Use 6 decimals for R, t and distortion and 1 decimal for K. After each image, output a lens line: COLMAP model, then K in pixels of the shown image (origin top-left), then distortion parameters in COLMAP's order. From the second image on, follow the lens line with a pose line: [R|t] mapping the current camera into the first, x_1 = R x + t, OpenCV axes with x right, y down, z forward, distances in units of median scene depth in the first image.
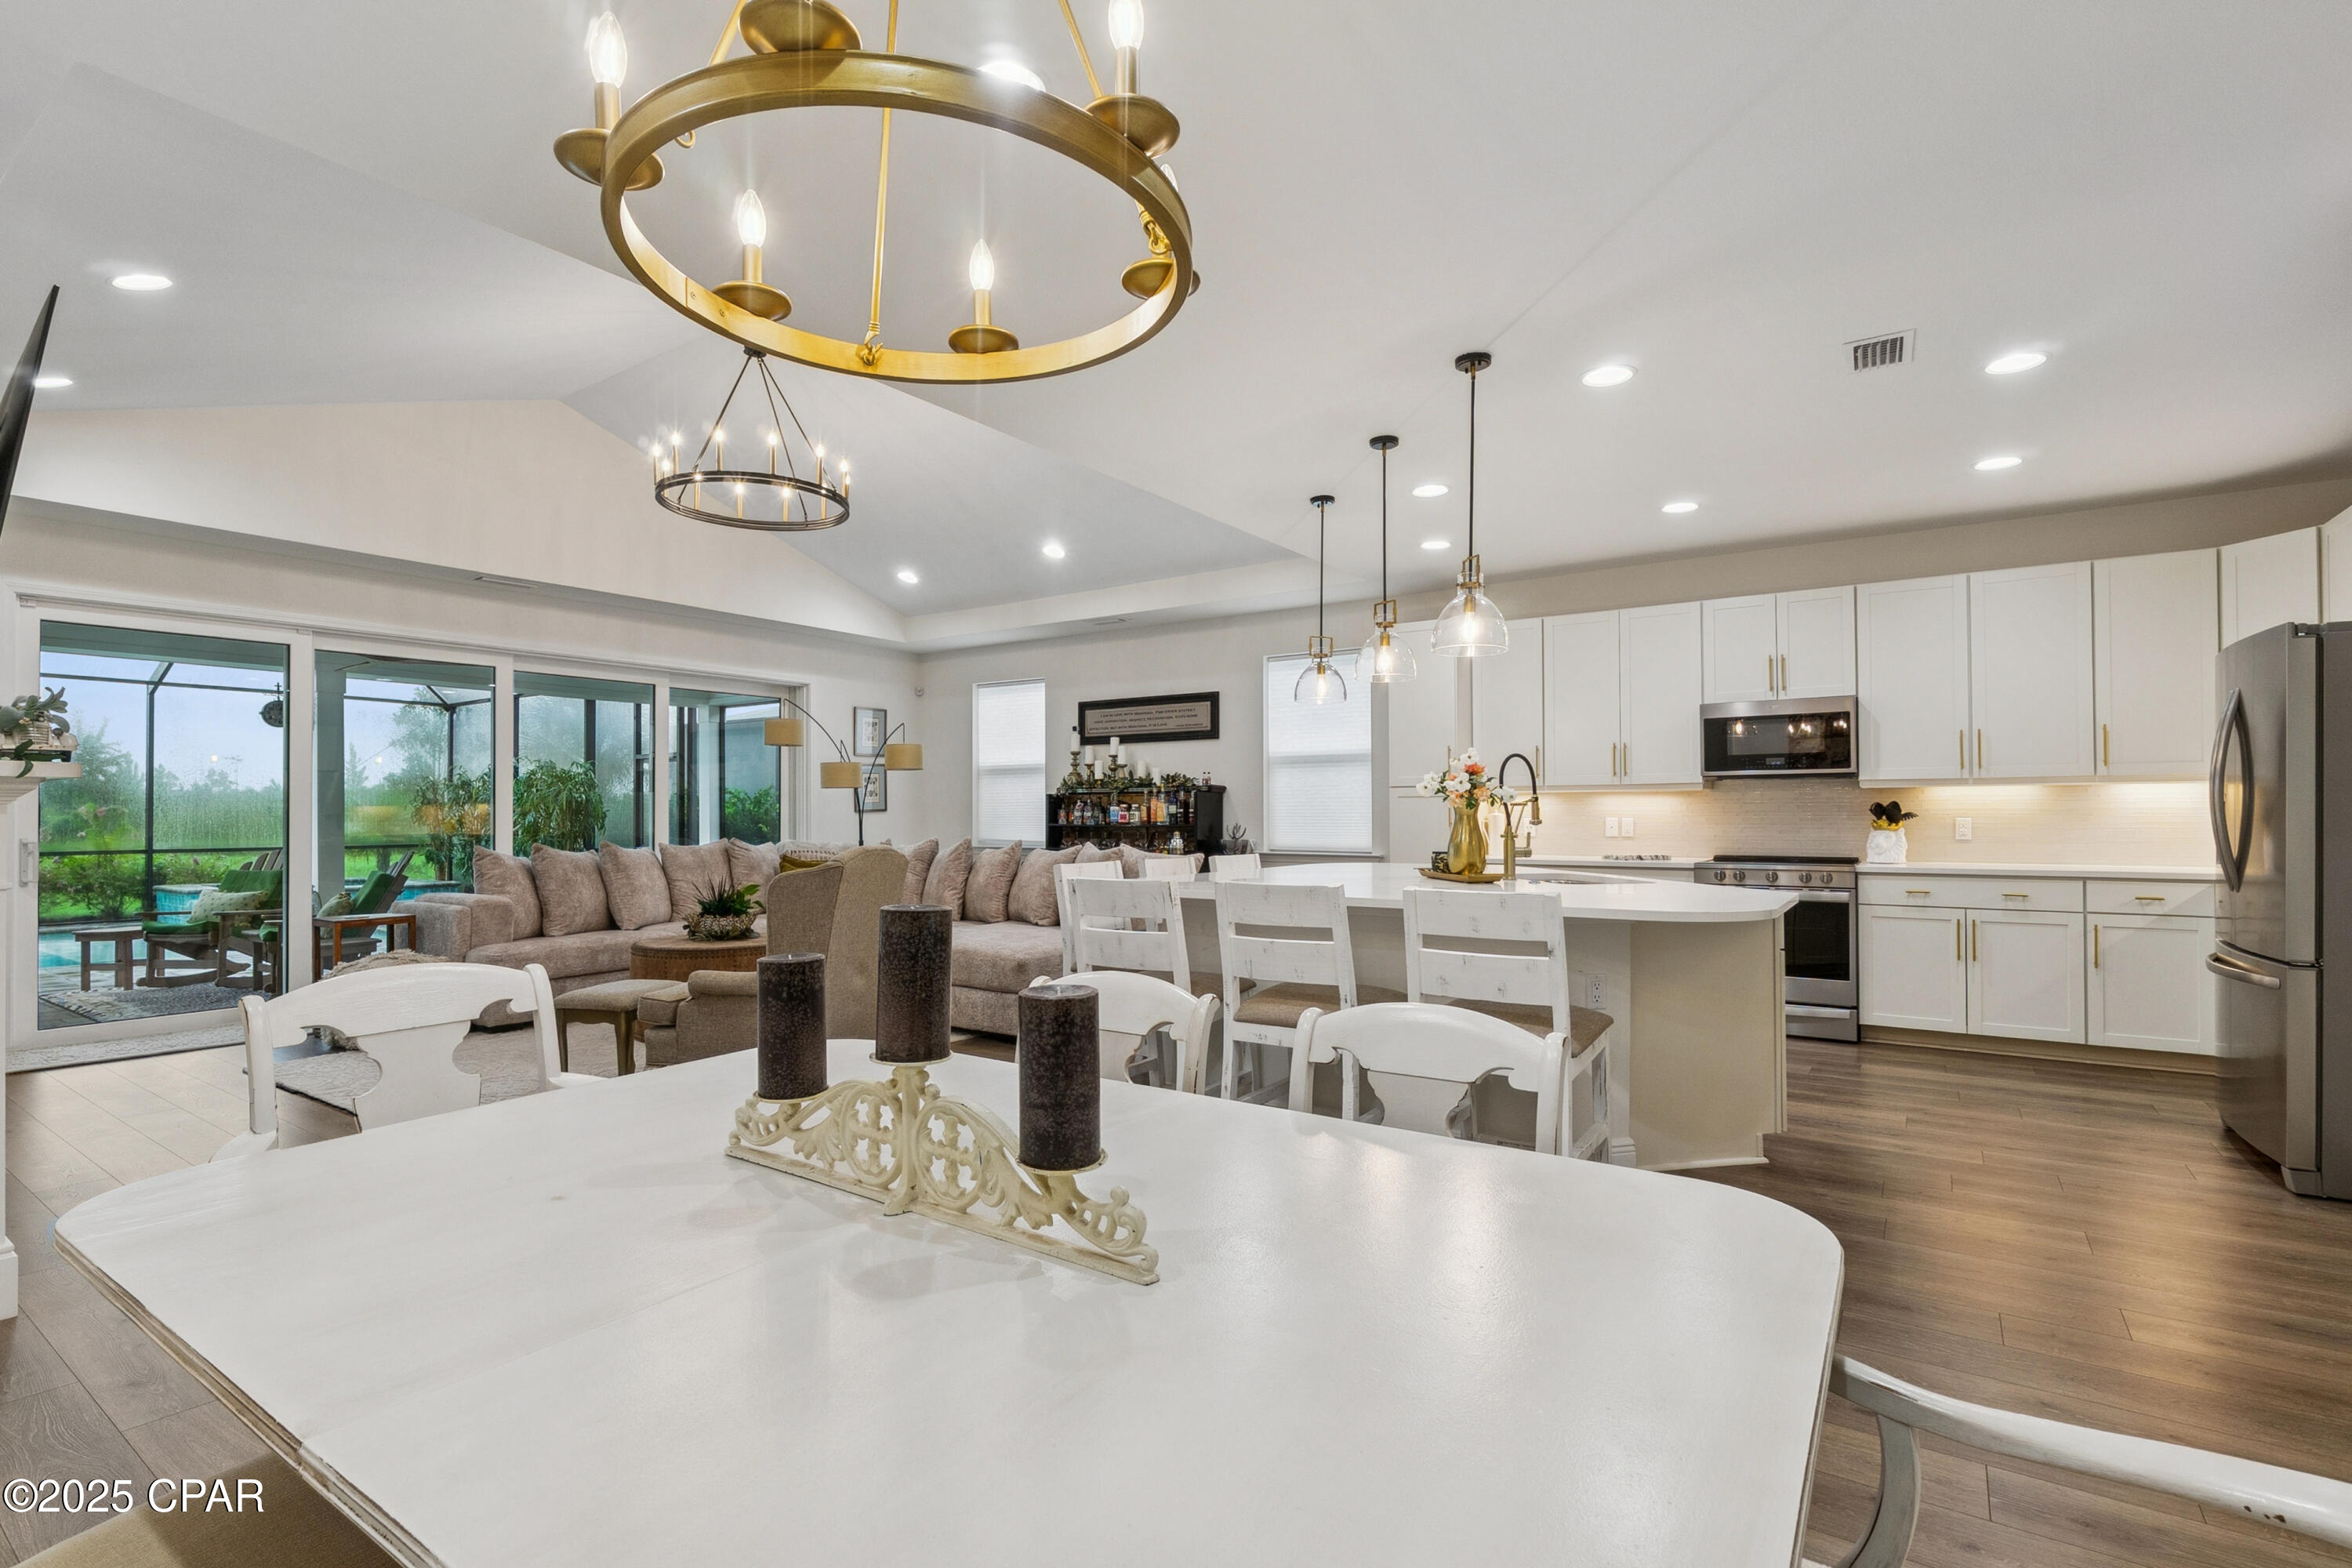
lens RADIAL K [[1069.3, 0, 1165.6], [0, 1069.3, 810.8], [0, 0, 1]] dist [-0.000385, -0.000362]
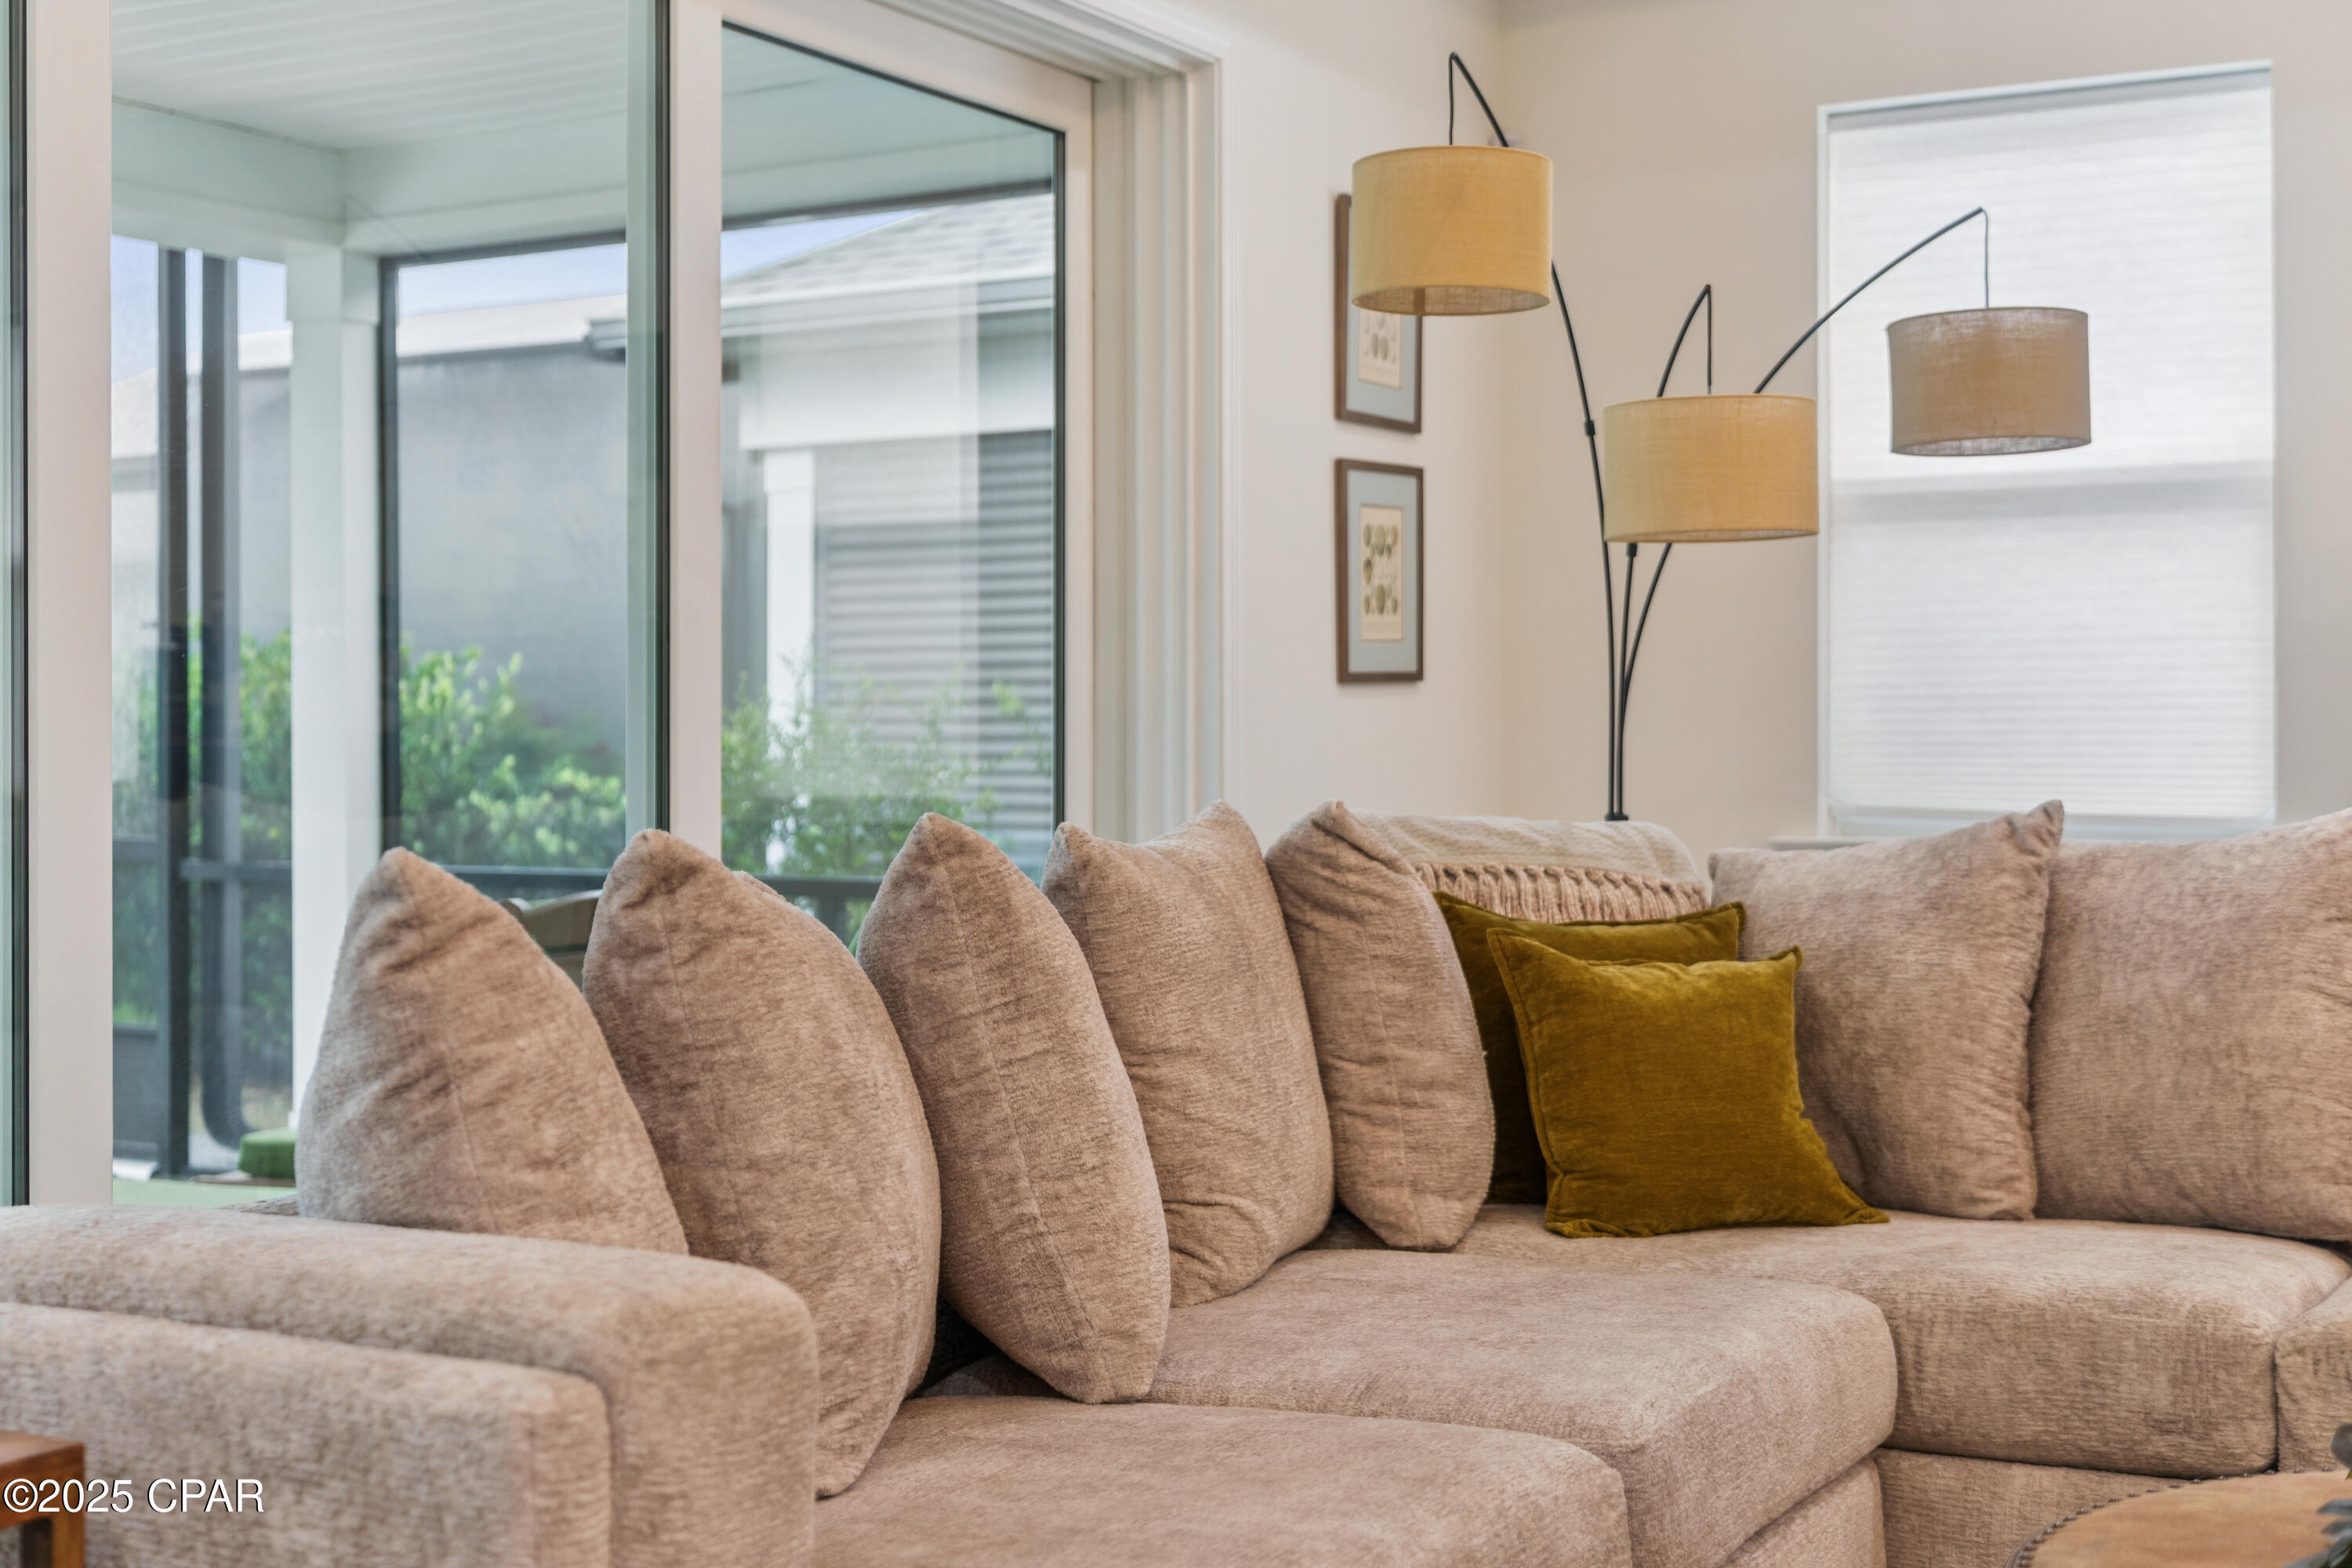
lens RADIAL K [[3022.5, 0, 1216.6], [0, 3022.5, 732.4], [0, 0, 1]] dist [0.011590, 0.006607]
pose [[0.996813, 0.000971, 0.079772, -0.436521], [-0.001007, 0.999999, 0.000410, 0.013153], [-0.079772, -0.000489, 0.996813, 0.473069]]
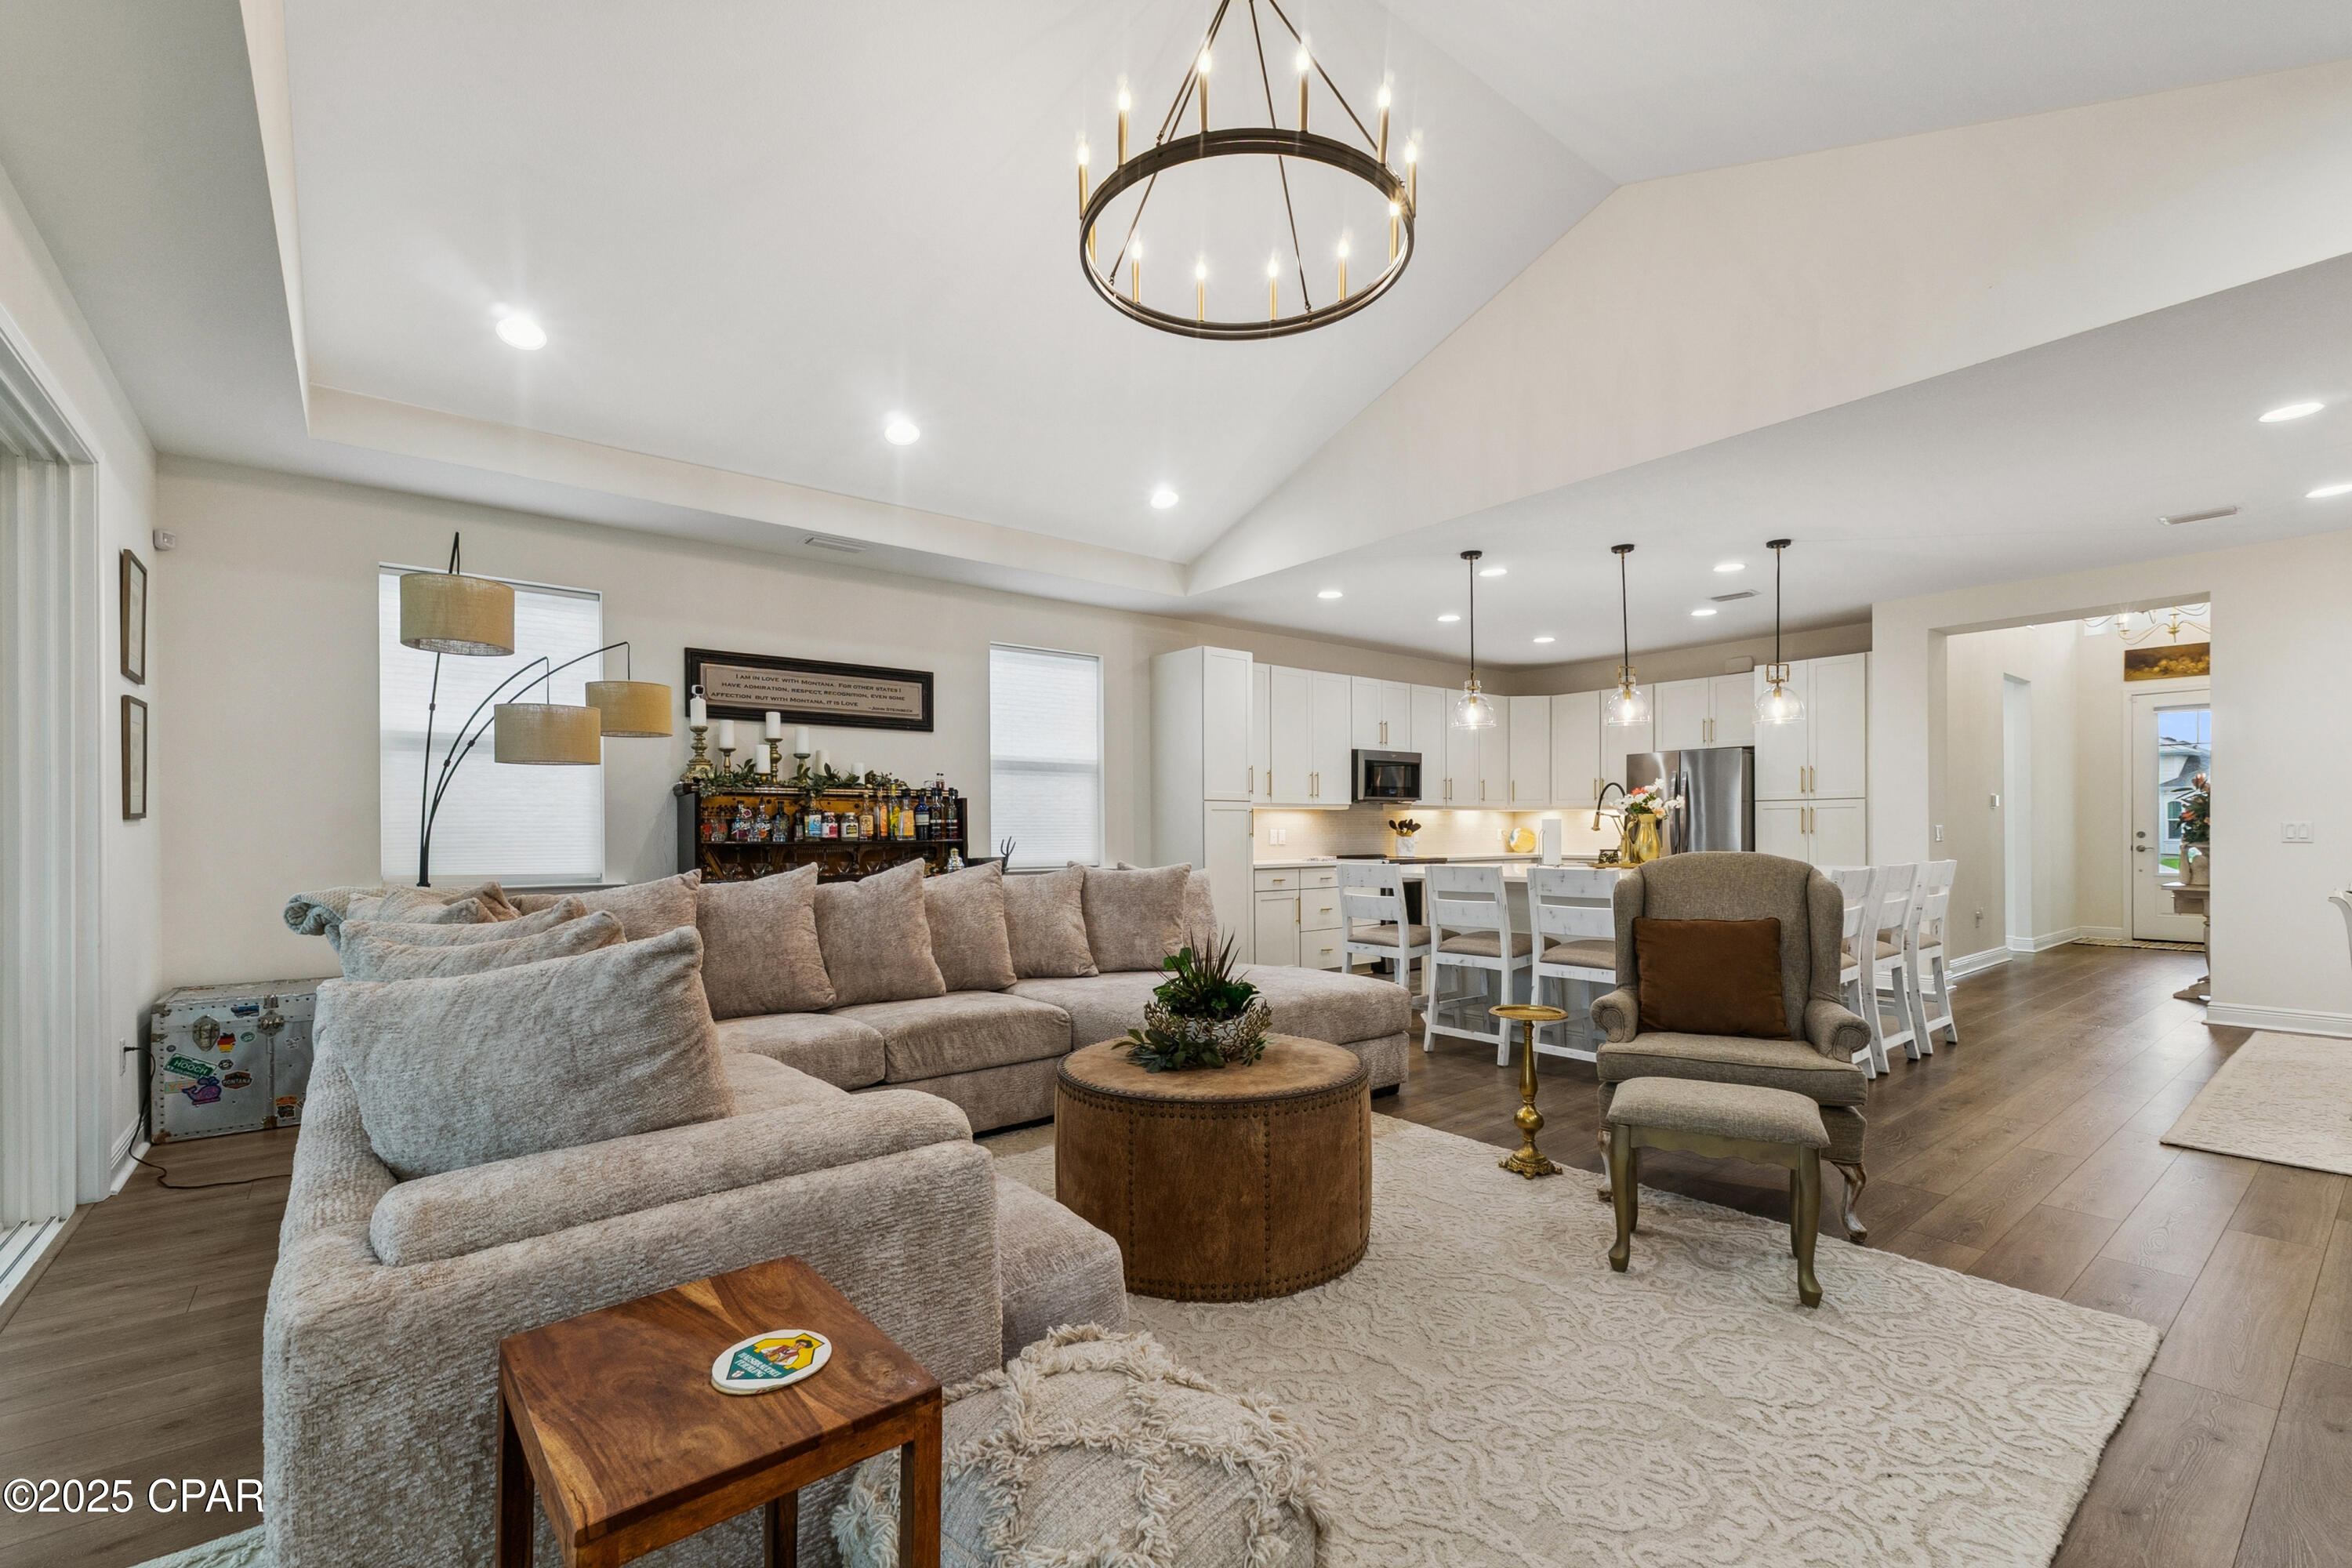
lens RADIAL K [[1016.5, 0, 1171.5], [0, 1016.5, 831.7], [0, 0, 1]] dist [-0.000613, -0.000004]
pose [[0.291207, 0.001441, 0.956659, -0.643849], [0.002140, 0.999995, -0.002157, 0.008960], [-0.956658, 0.002675, 0.291203, 0.632192]]
